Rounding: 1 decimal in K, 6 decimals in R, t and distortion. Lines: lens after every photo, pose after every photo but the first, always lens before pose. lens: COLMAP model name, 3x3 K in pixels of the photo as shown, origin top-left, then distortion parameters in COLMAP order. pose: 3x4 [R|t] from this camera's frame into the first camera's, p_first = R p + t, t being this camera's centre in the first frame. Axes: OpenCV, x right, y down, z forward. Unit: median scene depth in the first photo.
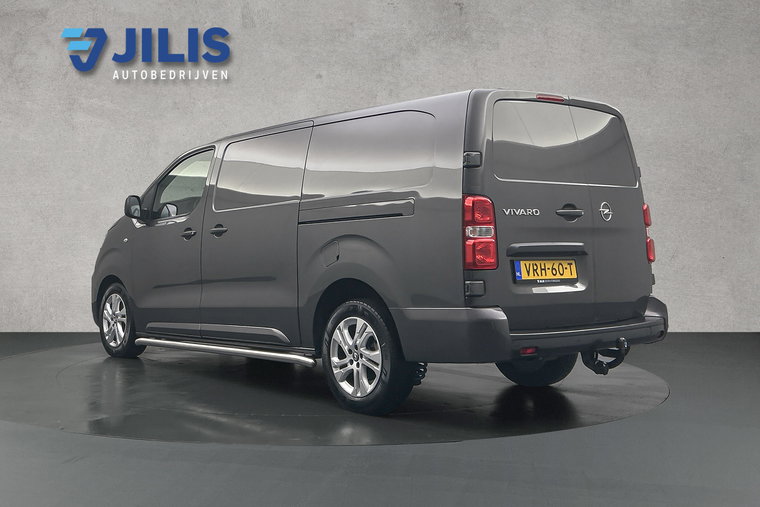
lens RADIAL K [[593.9, 0, 382.4], [0, 593.9, 253.9], [0, 0, 1]] dist [-0.006075, -0.001008]
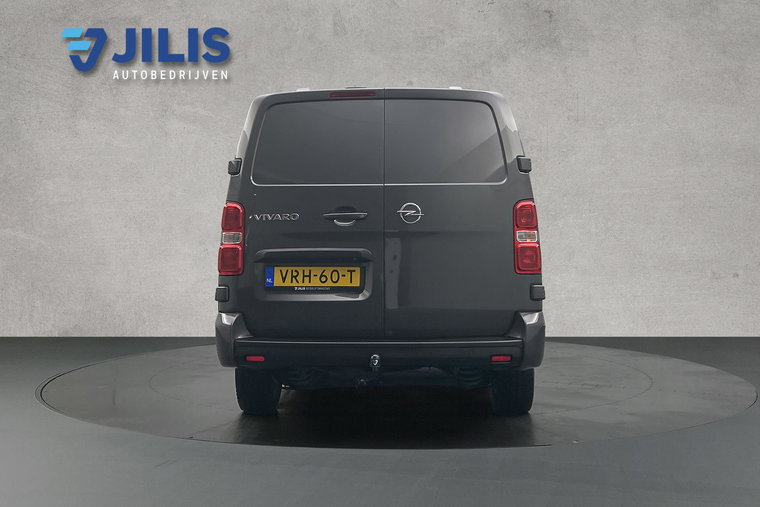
lens RADIAL K [[593.9, 0, 379.0], [0, 593.9, 253.3], [0, 0, 1]] dist [-0.006075, -0.001008]
pose [[0.999997, 0.000099, -0.002366, -0.156949], [-0.000099, 1.000000, 0.000037, -0.010236], [0.002366, -0.000037, 0.999997, -0.009281]]
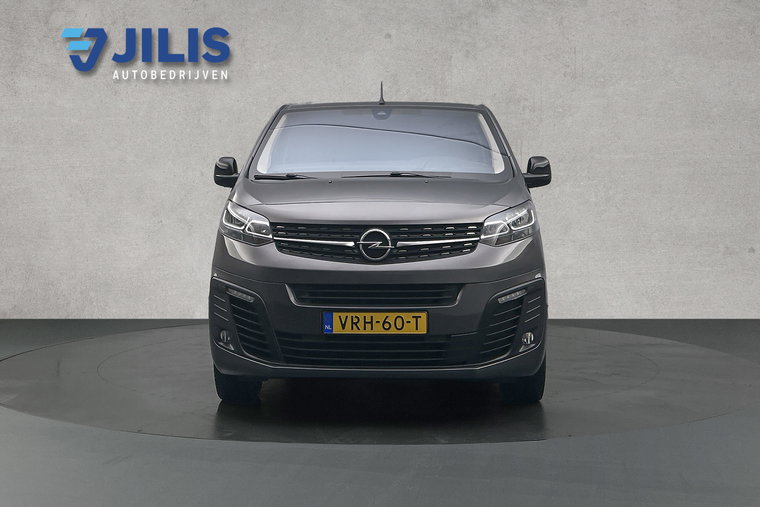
lens RADIAL K [[593.9, 0, 379.8], [0, 593.9, 254.0], [0, 0, 1]] dist [-0.006075, -0.001008]
pose [[0.999999, -0.000059, -0.001465, -0.117921], [0.000061, 0.999999, 0.001444, 0.031750], [0.001465, -0.001444, 0.999998, 0.096272]]
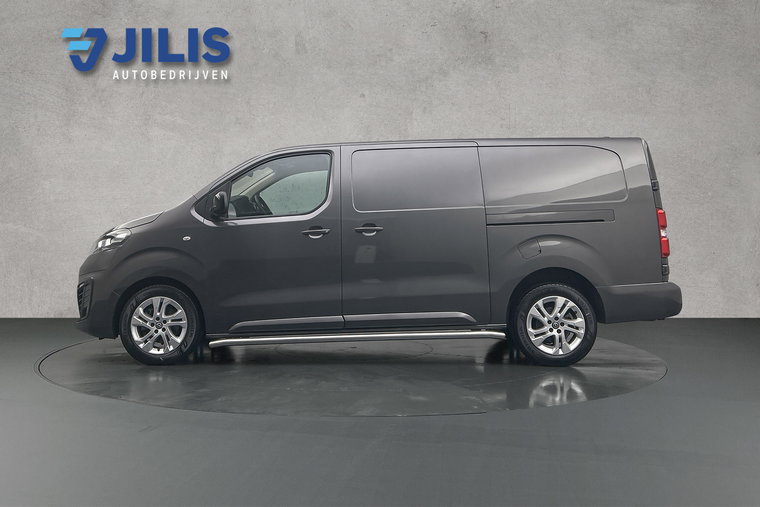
lens RADIAL K [[593.9, 0, 380.0], [0, 593.9, 253.1], [0, 0, 1]] dist [-0.006075, -0.001008]
pose [[1.000000, 0.000079, -0.000959, -0.071621], [-0.000079, 1.000000, -0.000327, 0.006553], [0.000959, 0.000327, 0.999999, -0.151305]]
